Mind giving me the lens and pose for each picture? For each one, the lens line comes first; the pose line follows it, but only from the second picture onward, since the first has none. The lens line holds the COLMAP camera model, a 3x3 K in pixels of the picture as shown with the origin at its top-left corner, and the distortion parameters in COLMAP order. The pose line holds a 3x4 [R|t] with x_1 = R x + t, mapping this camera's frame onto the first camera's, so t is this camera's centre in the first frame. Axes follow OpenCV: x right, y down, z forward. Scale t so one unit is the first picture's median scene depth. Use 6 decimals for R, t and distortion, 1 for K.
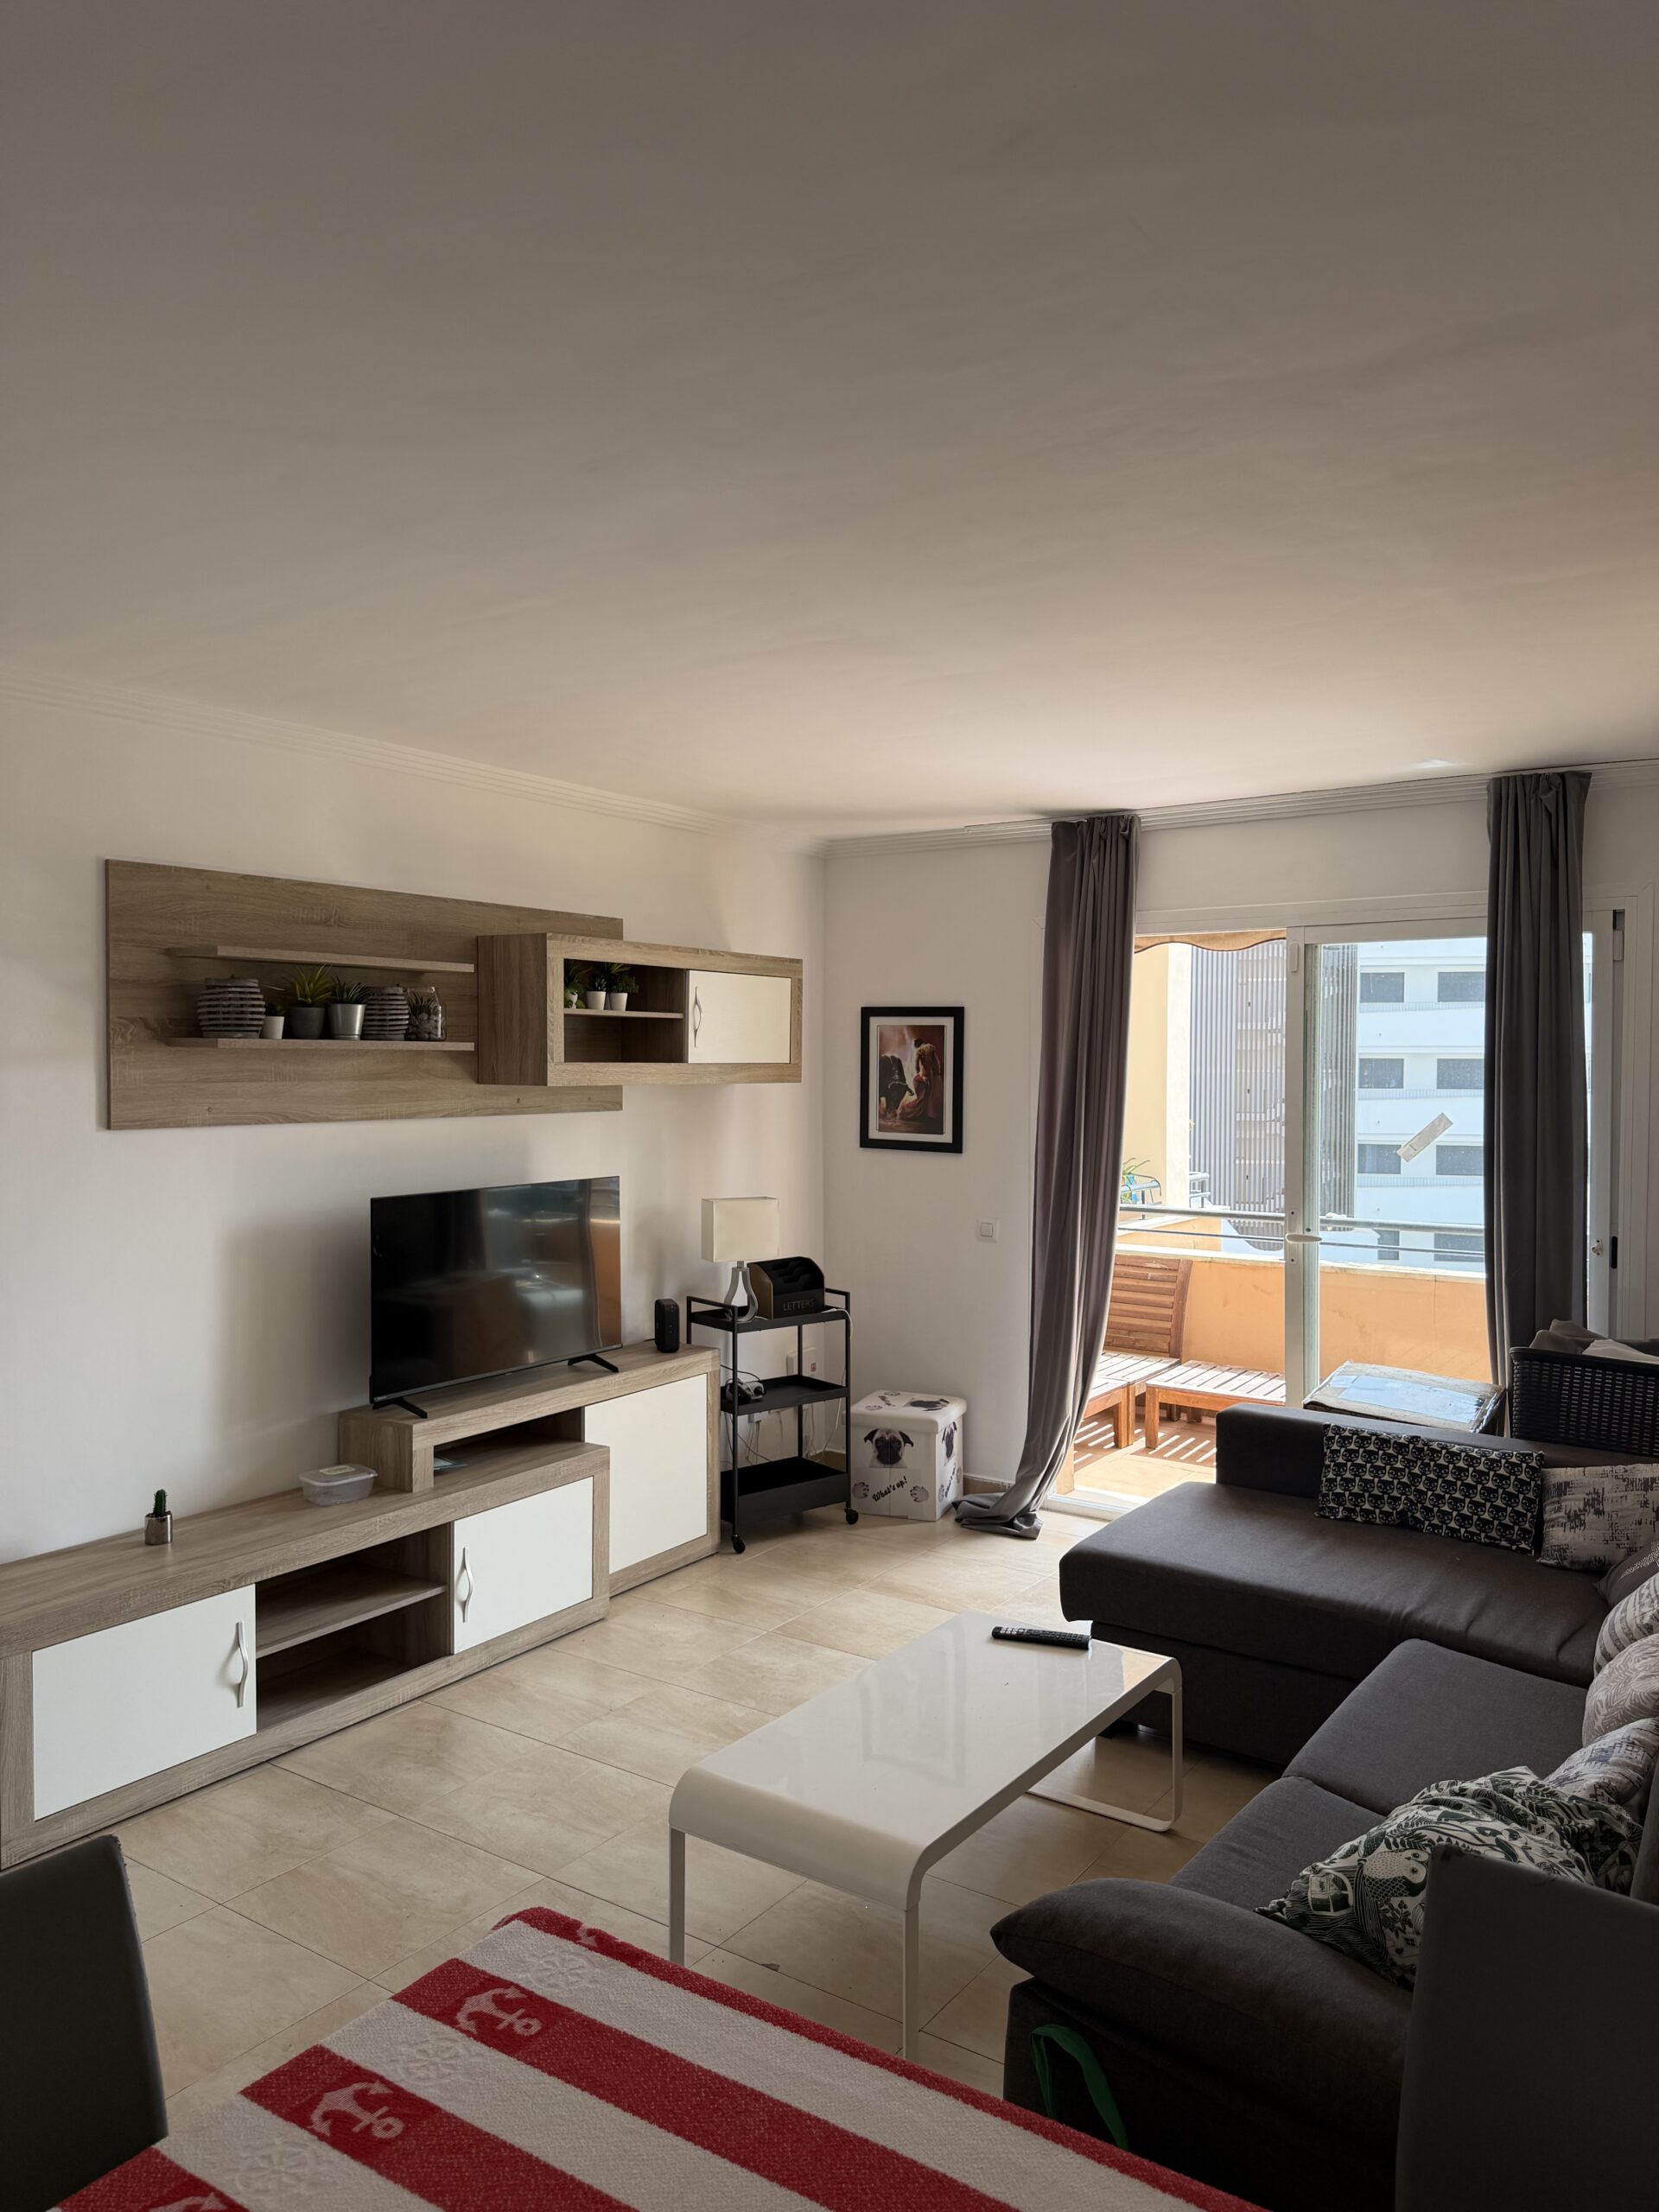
lens RADIAL K [[1639.9, 0, 831.7], [0, 1639.9, 1036.4], [0, 0, 1]] dist [0.028544, -0.034099]
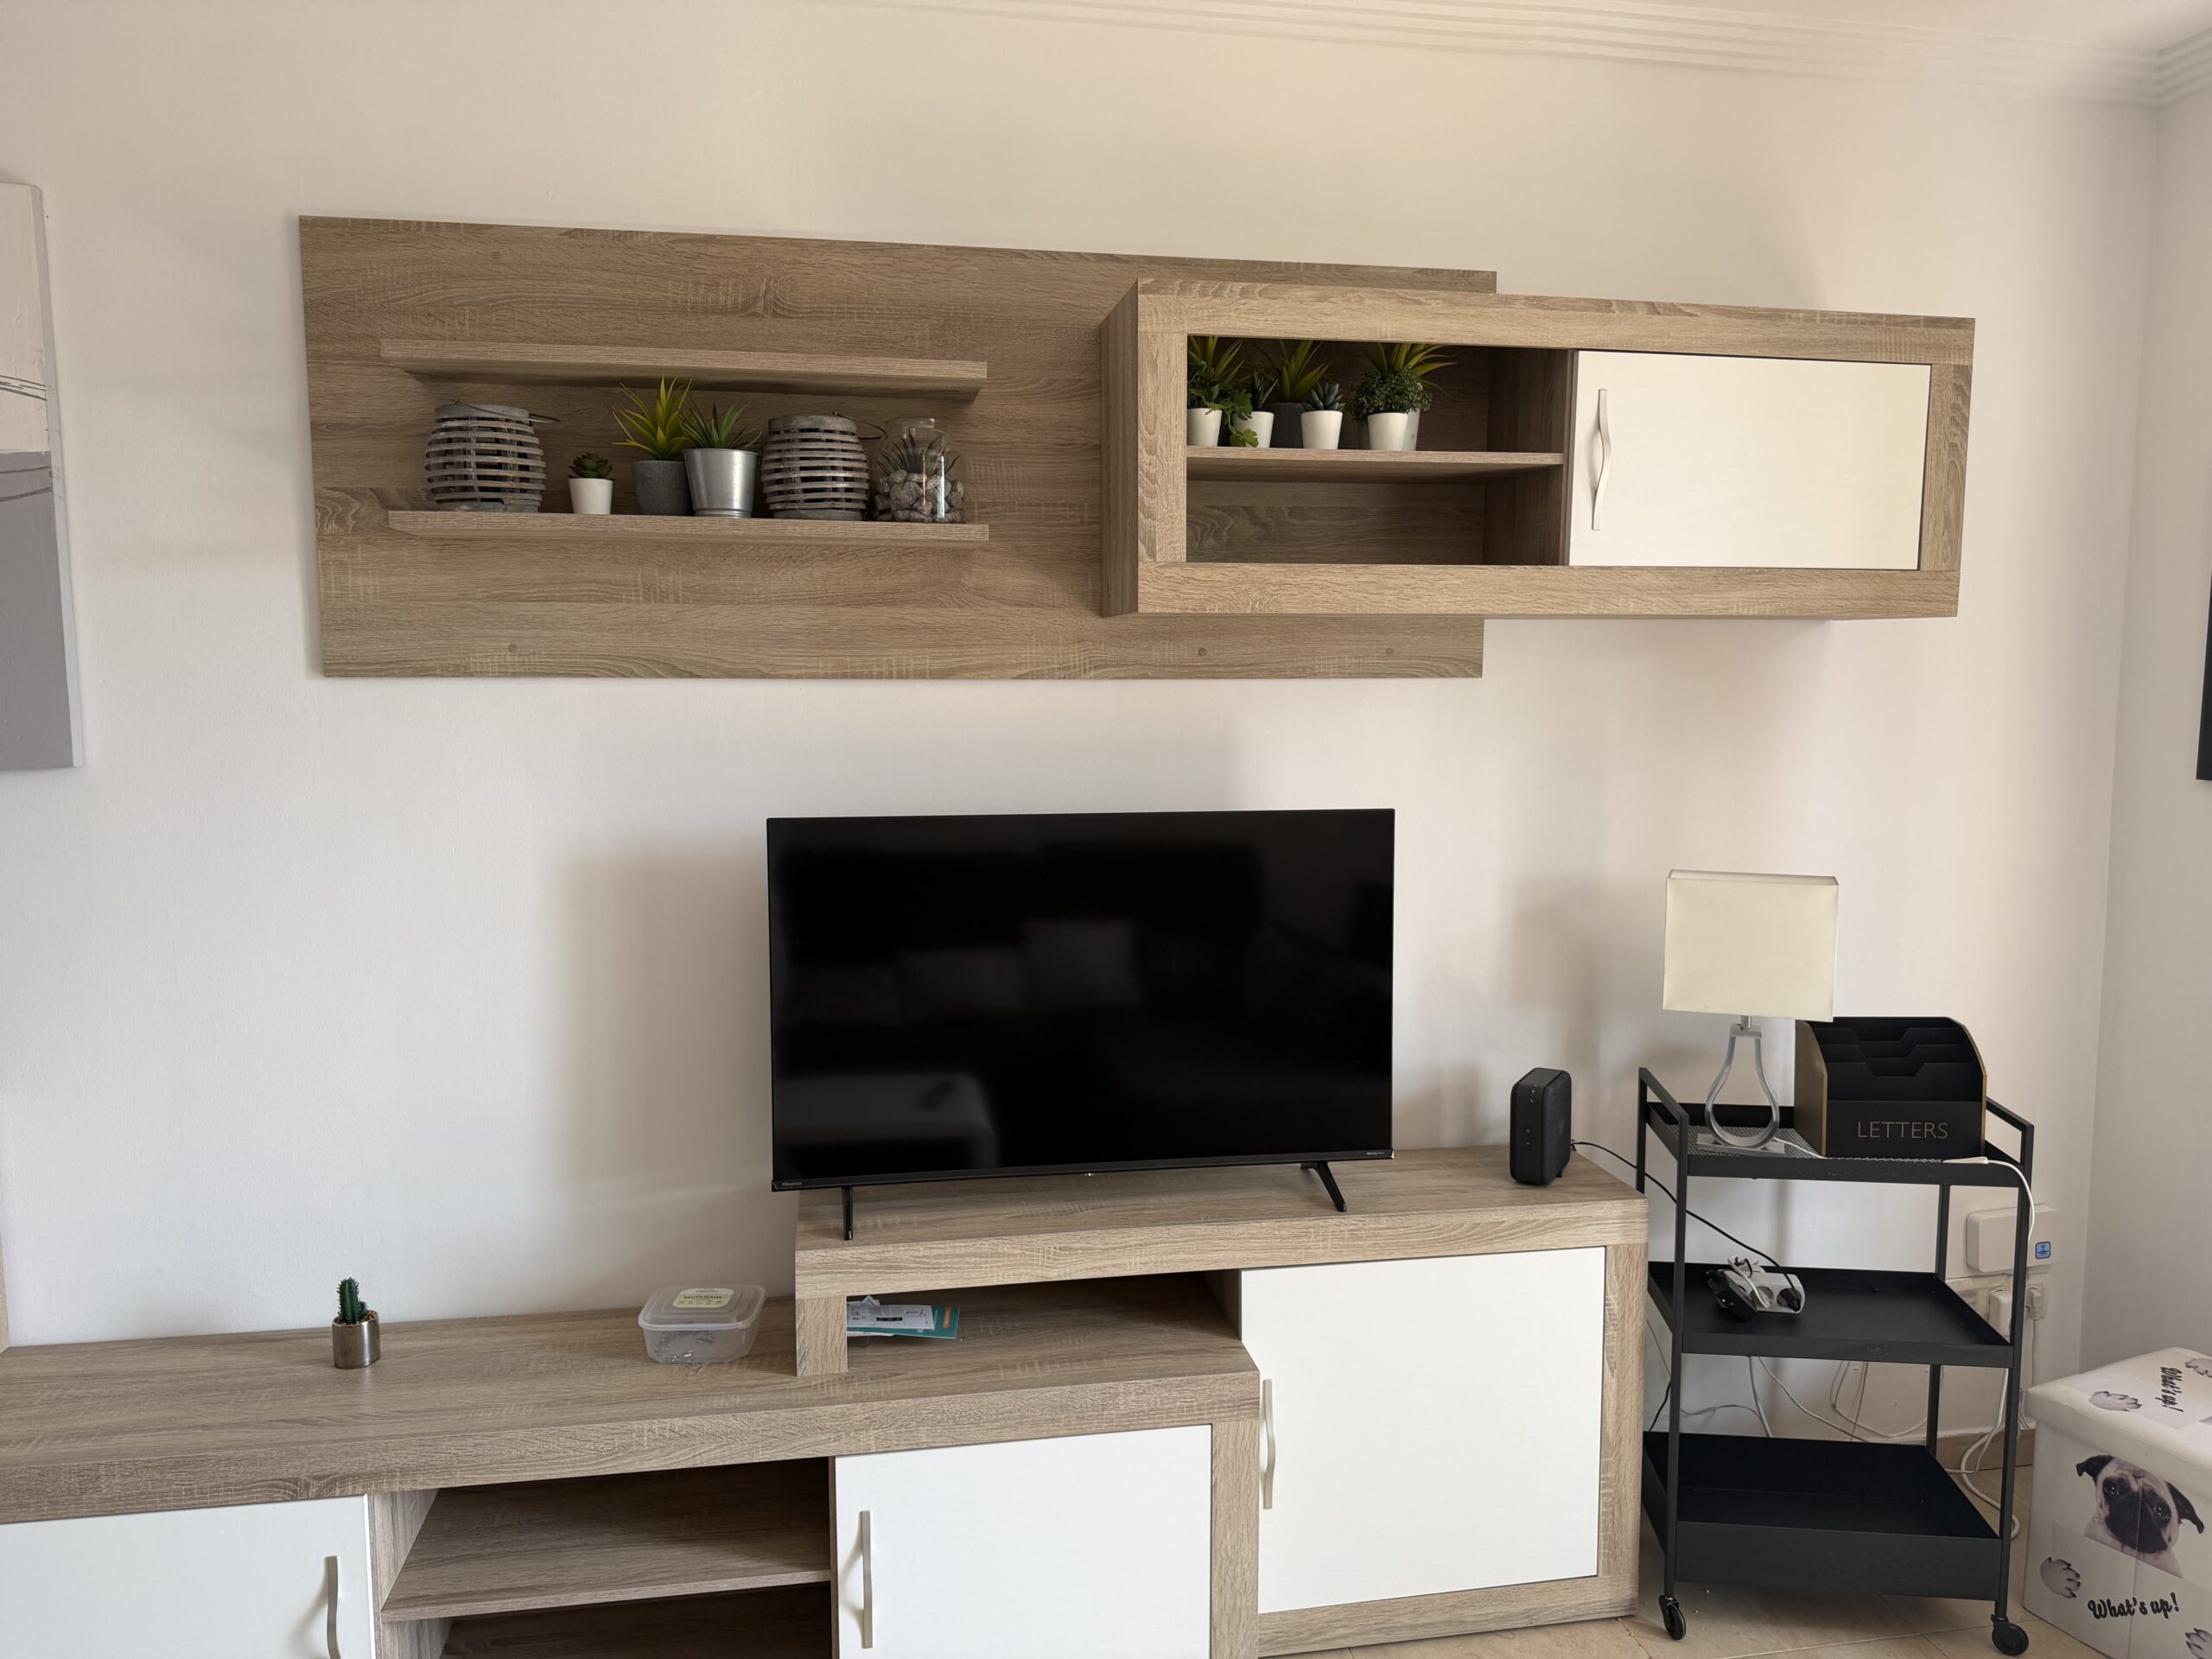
lens RADIAL K [[1639.9, 0, 965.2], [0, 1639.9, 830.9], [0, 0, 1]] dist [0.028544, -0.034099]
pose [[0.695125, 0.069097, -0.715560, 0.141321], [0.009692, 0.994379, 0.105436, 0.044672], [0.718823, -0.080227, 0.690548, 0.648508]]
